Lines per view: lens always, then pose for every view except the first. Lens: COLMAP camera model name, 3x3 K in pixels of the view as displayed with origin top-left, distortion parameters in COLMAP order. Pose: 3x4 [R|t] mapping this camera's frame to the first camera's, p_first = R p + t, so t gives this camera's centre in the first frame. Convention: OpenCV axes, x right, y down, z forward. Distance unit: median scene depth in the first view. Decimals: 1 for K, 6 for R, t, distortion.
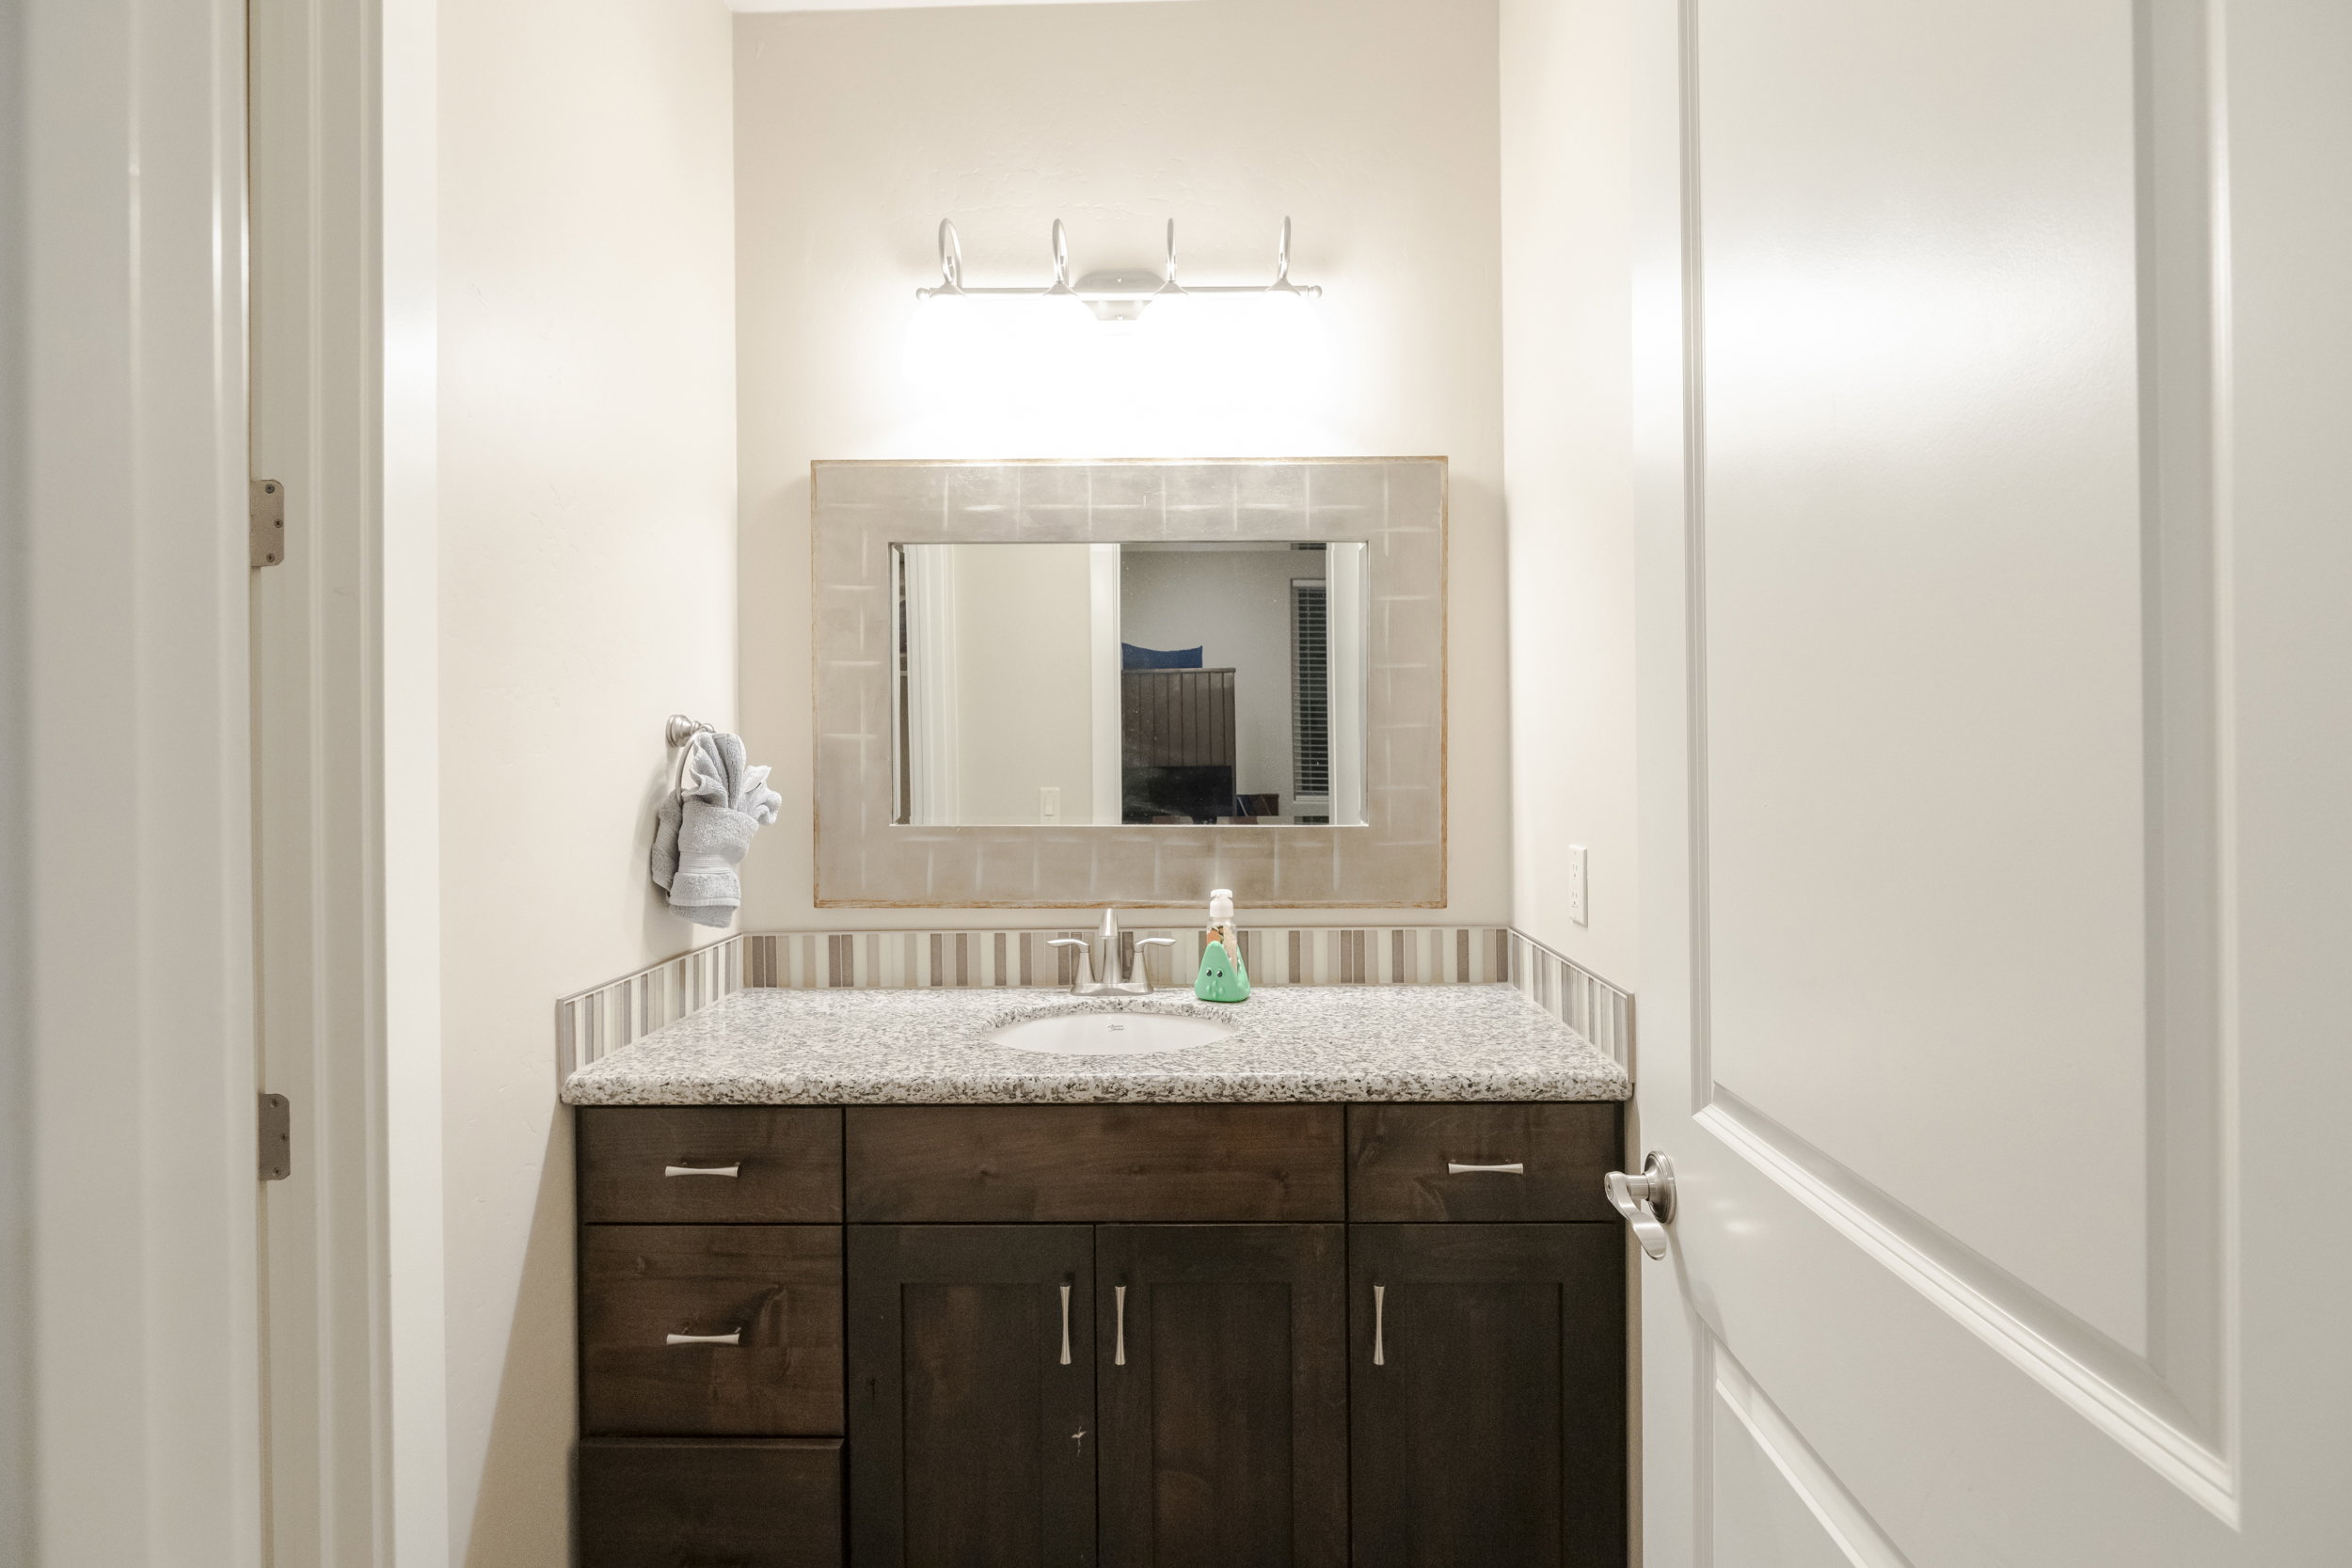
lens RADIAL K [[1057.0, 0, 1093.5], [0, 1057.0, 761.9], [0, 0, 1]] dist [-0.021422, -0.002176]
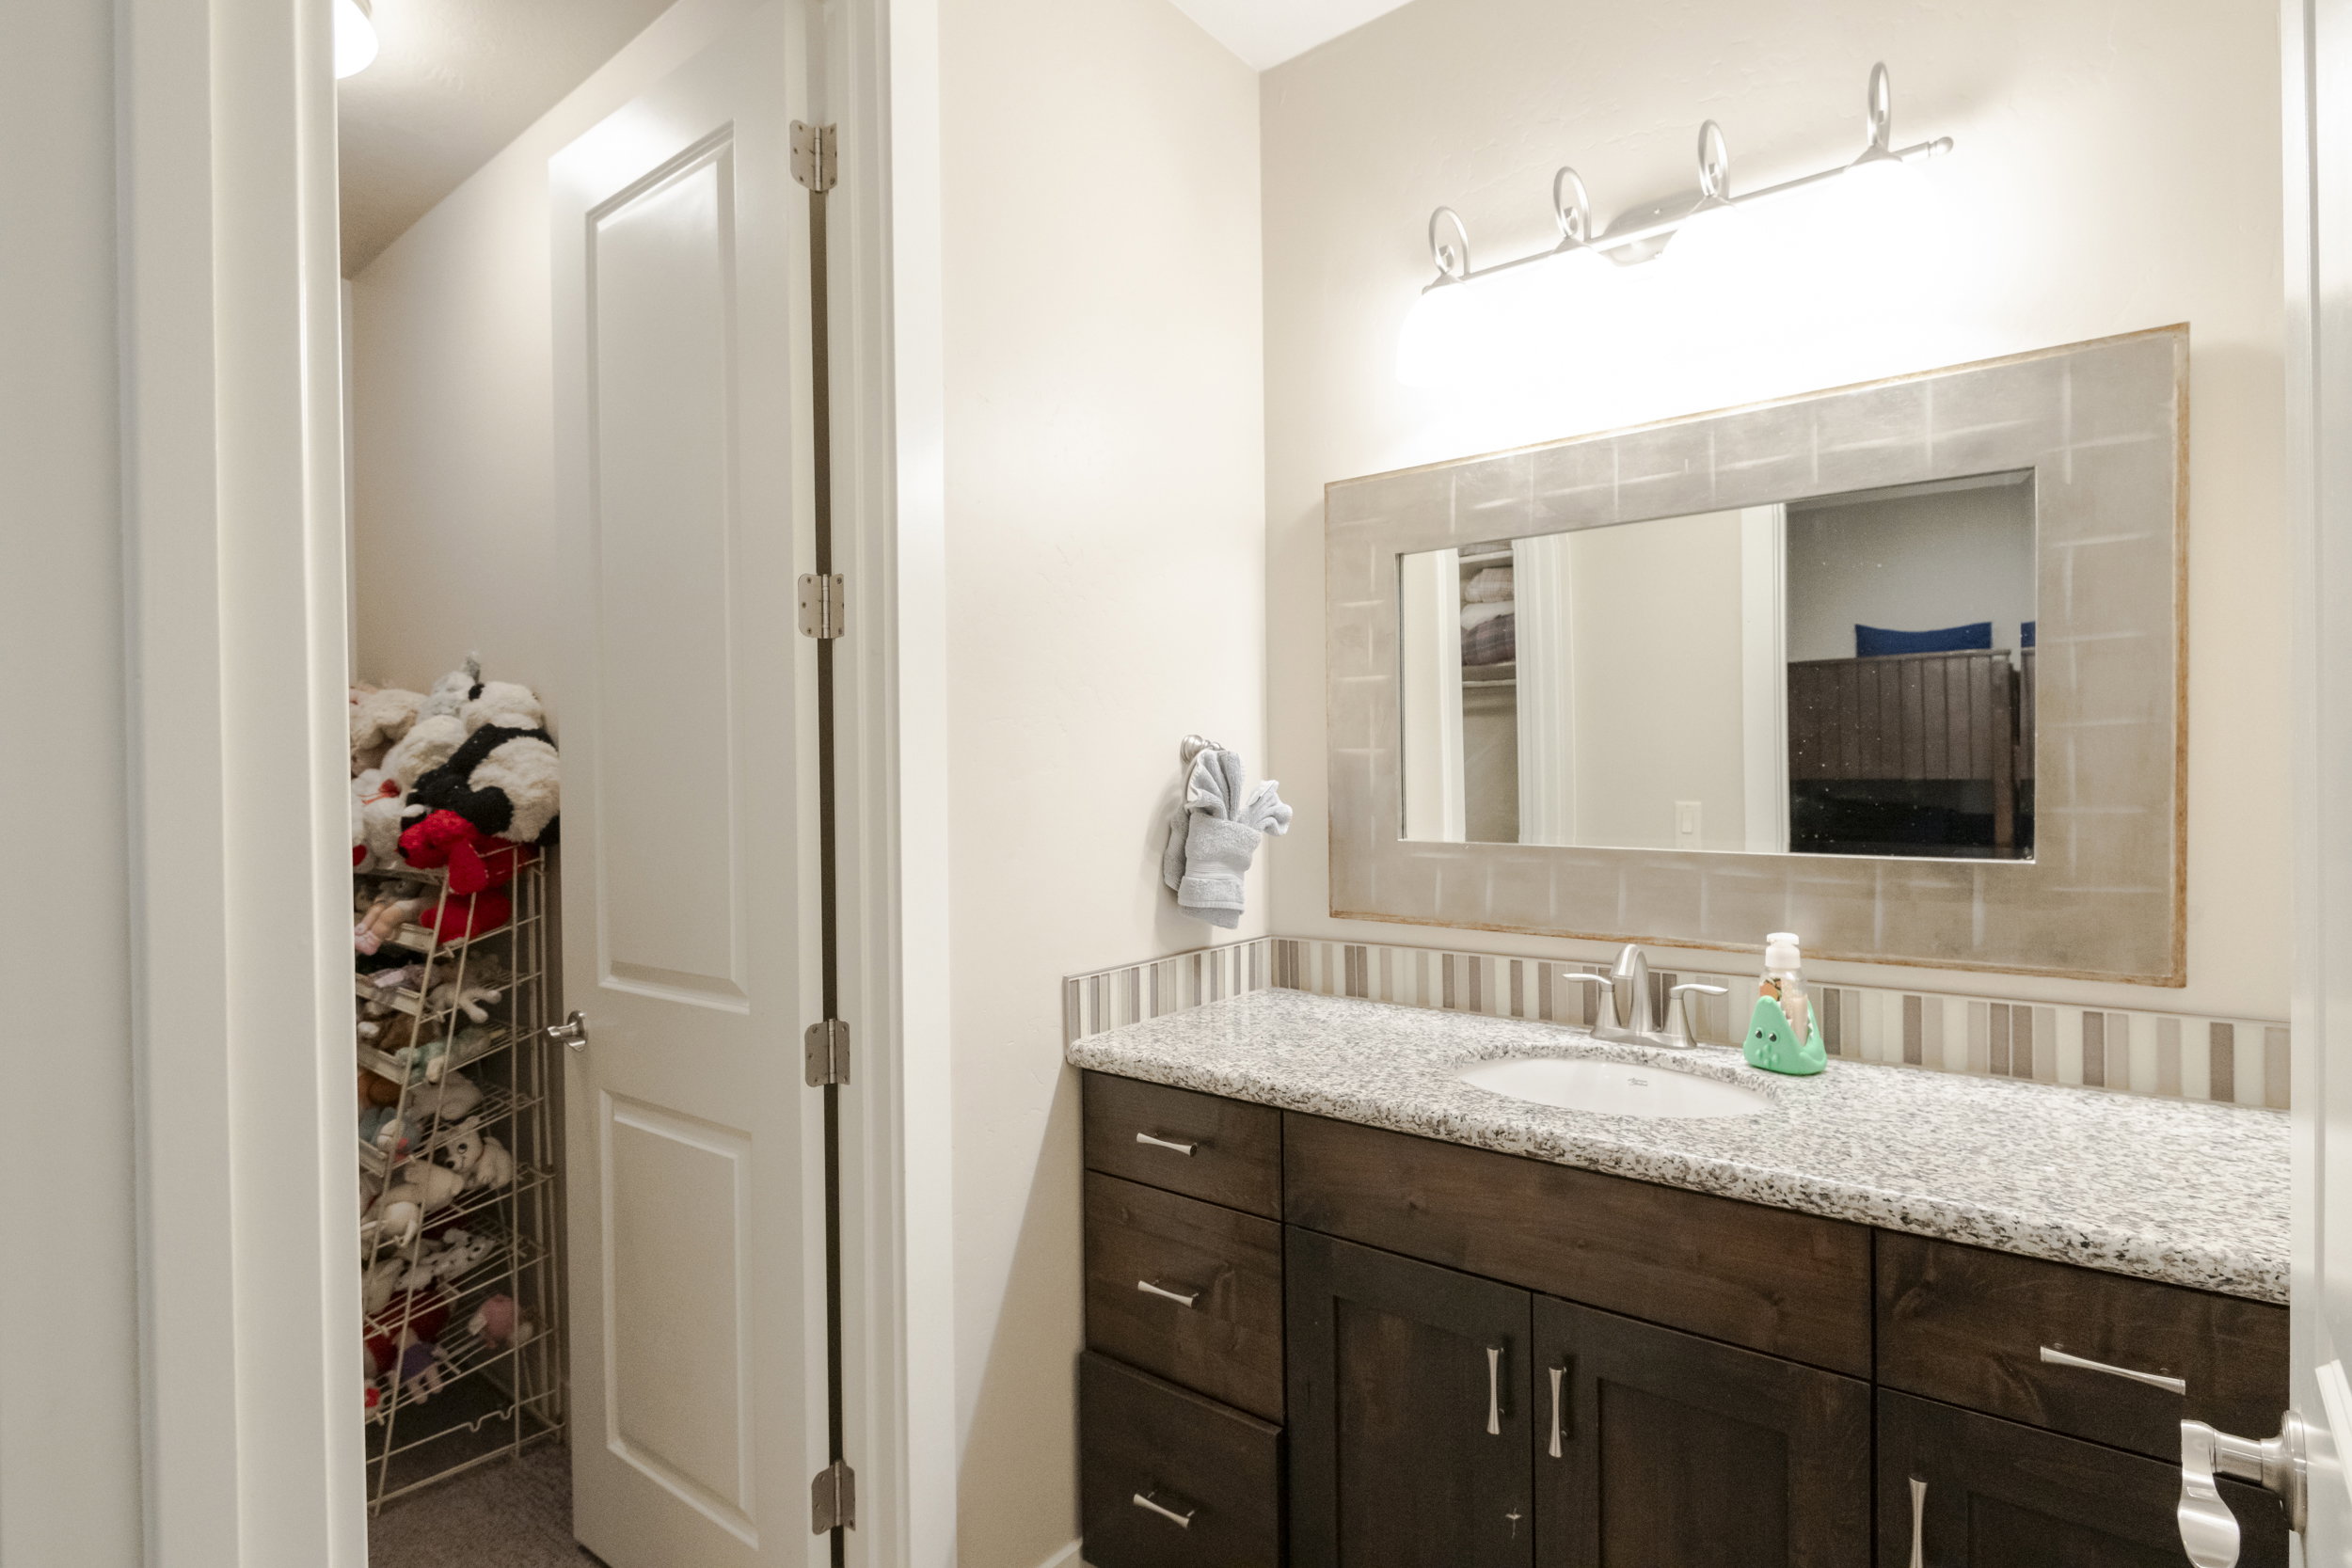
lens RADIAL K [[1057.0, 0, 1169.0], [0, 1057.0, 784.1], [0, 0, 1]] dist [-0.021422, -0.002176]
pose [[0.799950, 0.002308, -0.600062, 0.247771], [0.005707, 0.999918, 0.011454, -0.005494], [0.600039, -0.012587, 0.799871, 0.087842]]
